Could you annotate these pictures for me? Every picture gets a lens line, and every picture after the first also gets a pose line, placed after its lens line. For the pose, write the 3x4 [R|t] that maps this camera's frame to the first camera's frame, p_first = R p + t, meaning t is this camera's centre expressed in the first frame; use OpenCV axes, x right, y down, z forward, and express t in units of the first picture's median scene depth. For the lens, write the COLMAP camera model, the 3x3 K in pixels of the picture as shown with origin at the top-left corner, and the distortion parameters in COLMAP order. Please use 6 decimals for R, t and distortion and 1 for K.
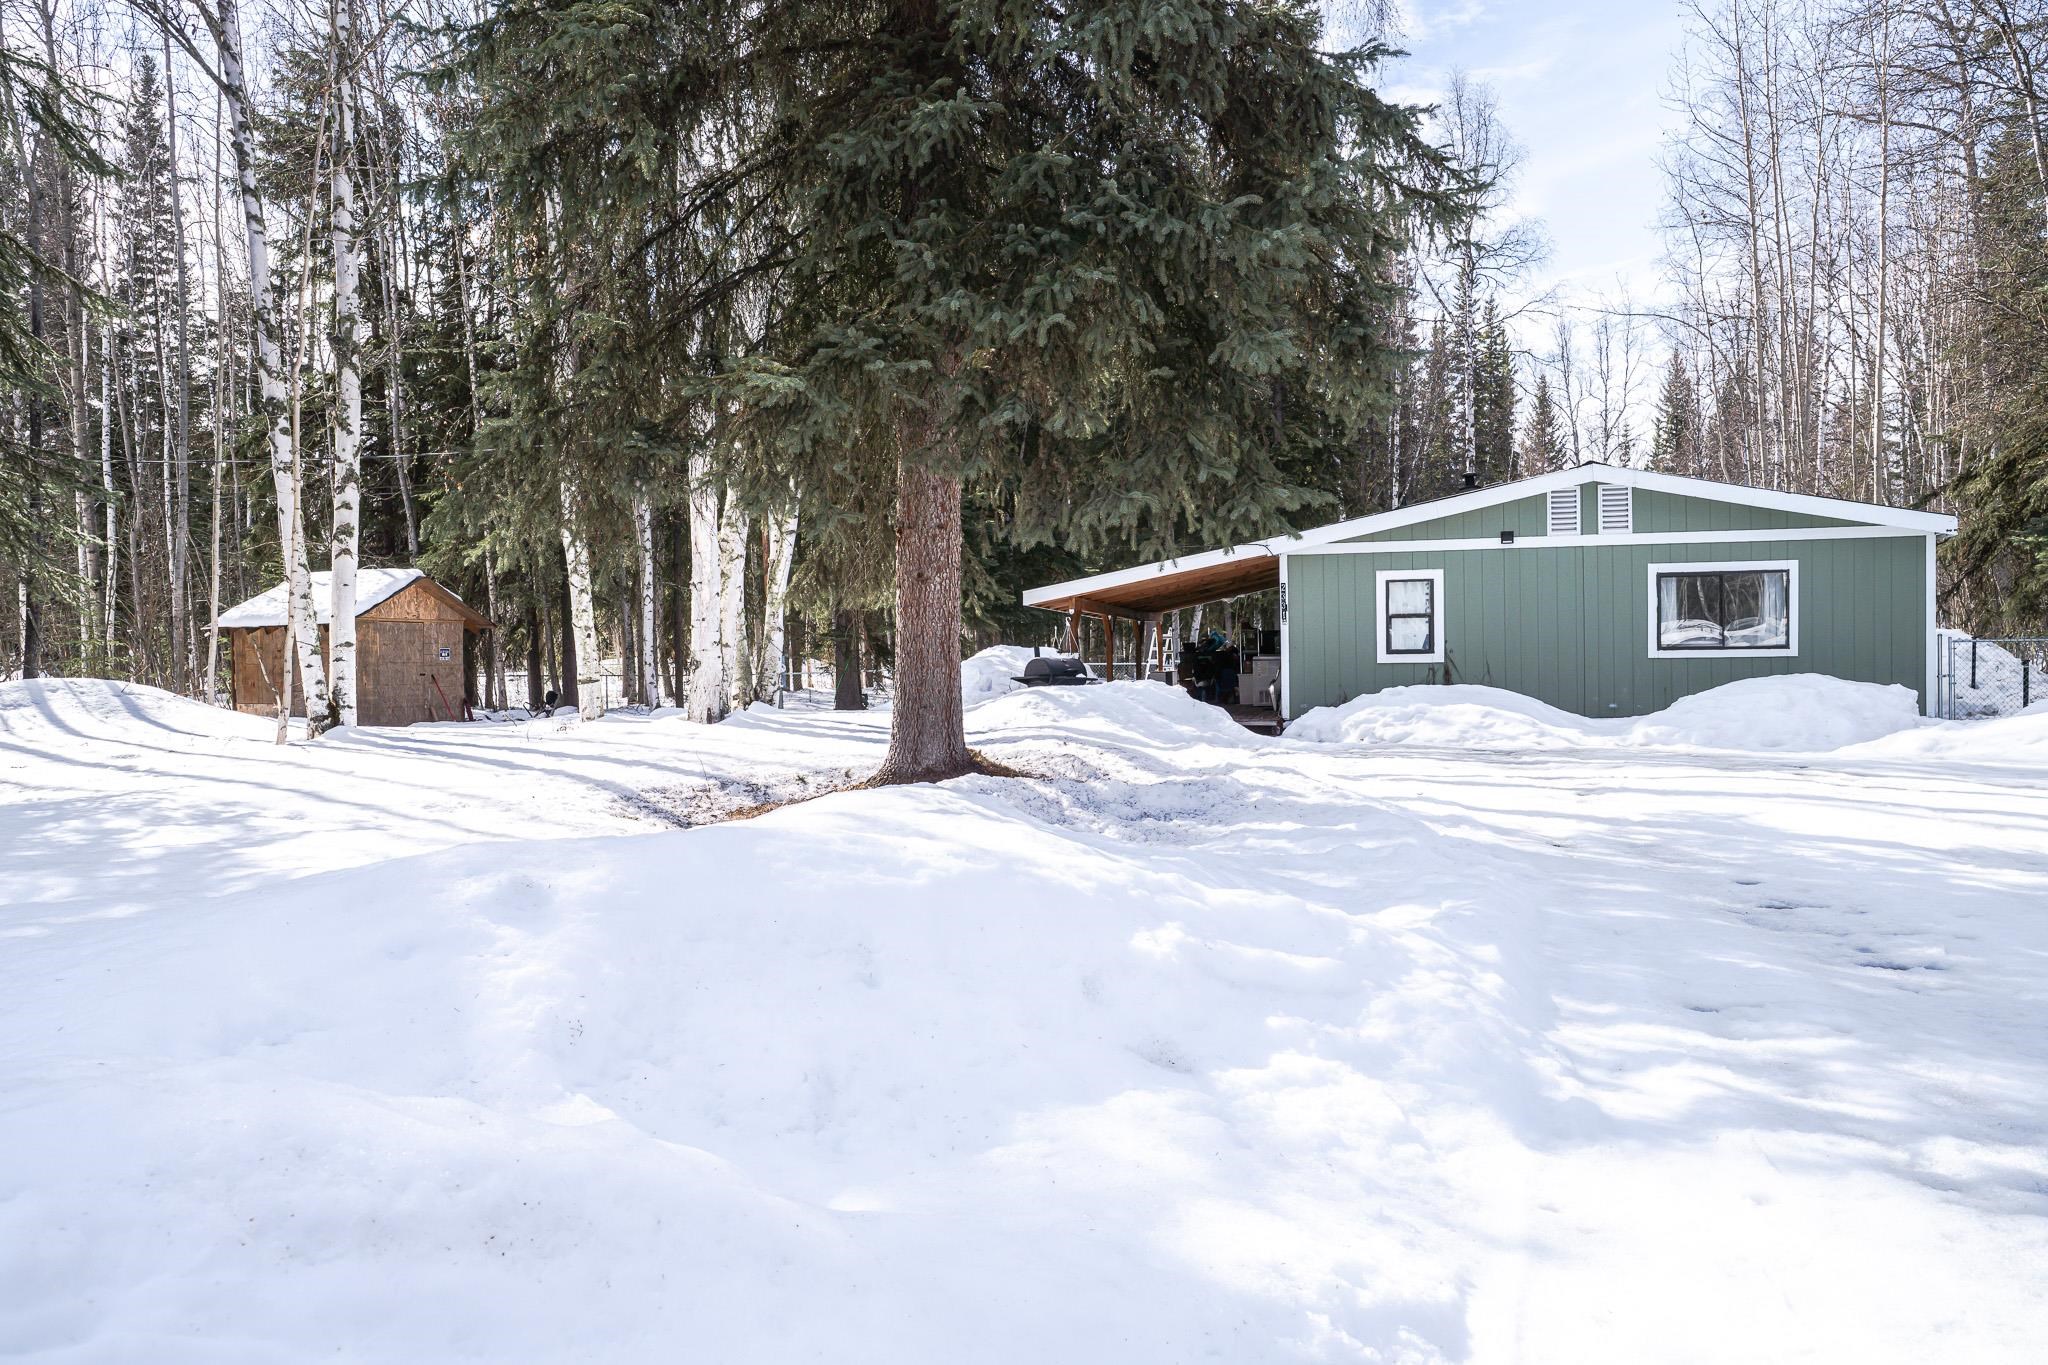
lens RADIAL K [[1567.0, 0, 1016.9], [0, 1567.0, 684.4], [0, 0, 1]] dist [-0.002671, 0.069750]
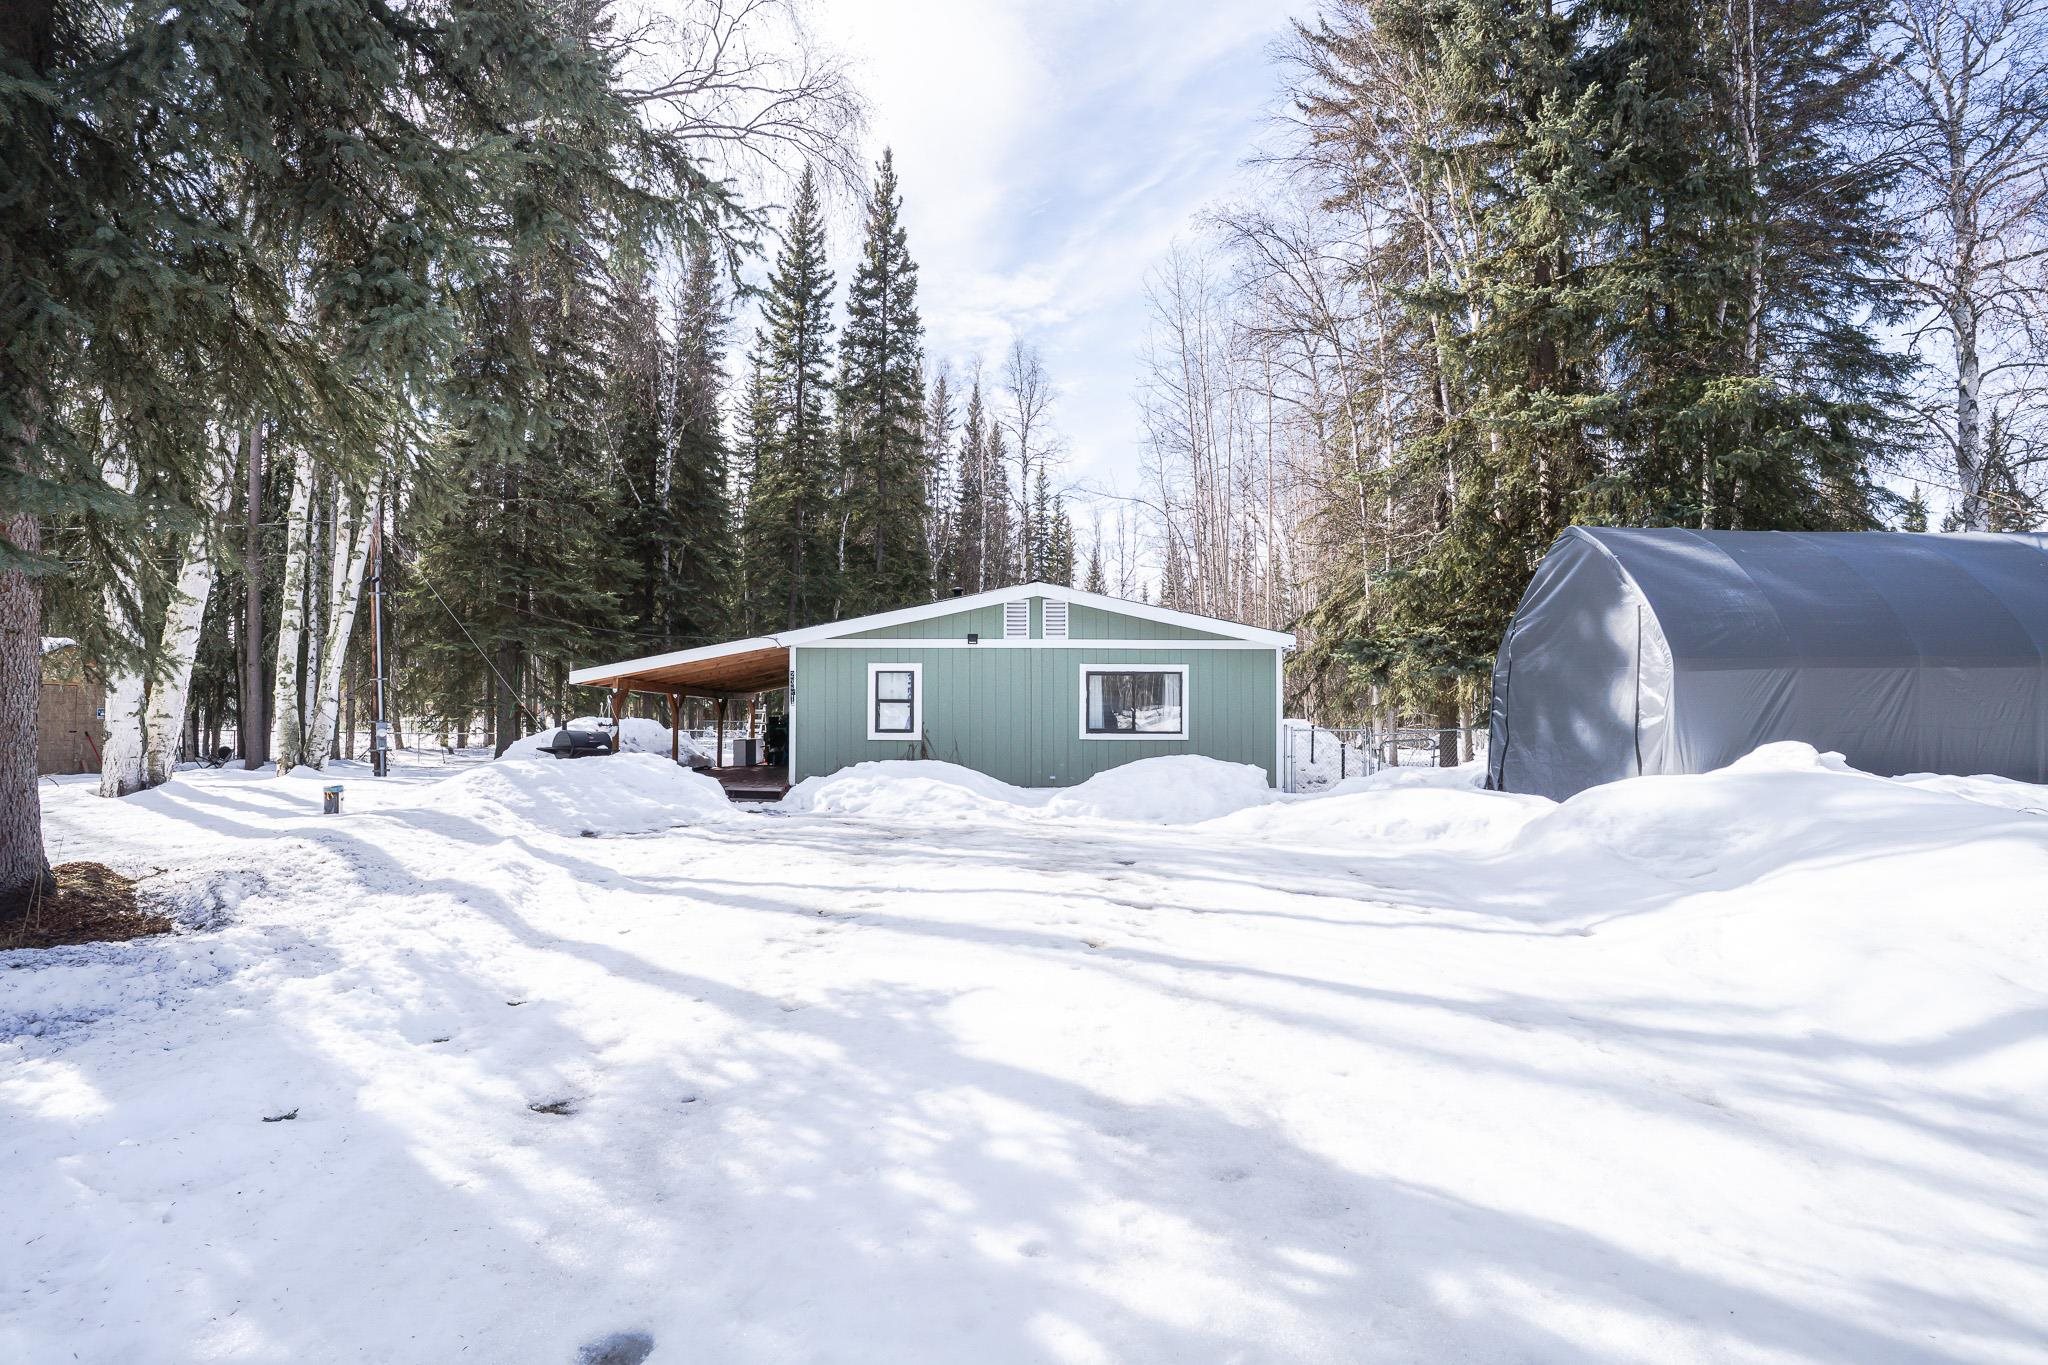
lens RADIAL K [[1005.7, 0, 1017.4], [0, 1005.7, 689.5], [0, 0, 1]] dist [-0.075578, 0.034121]
pose [[0.972341, 0.025047, 0.232218, 0.163383], [-0.013712, 0.998640, -0.050296, -0.015084], [-0.233162, 0.045721, 0.971363, 0.227582]]
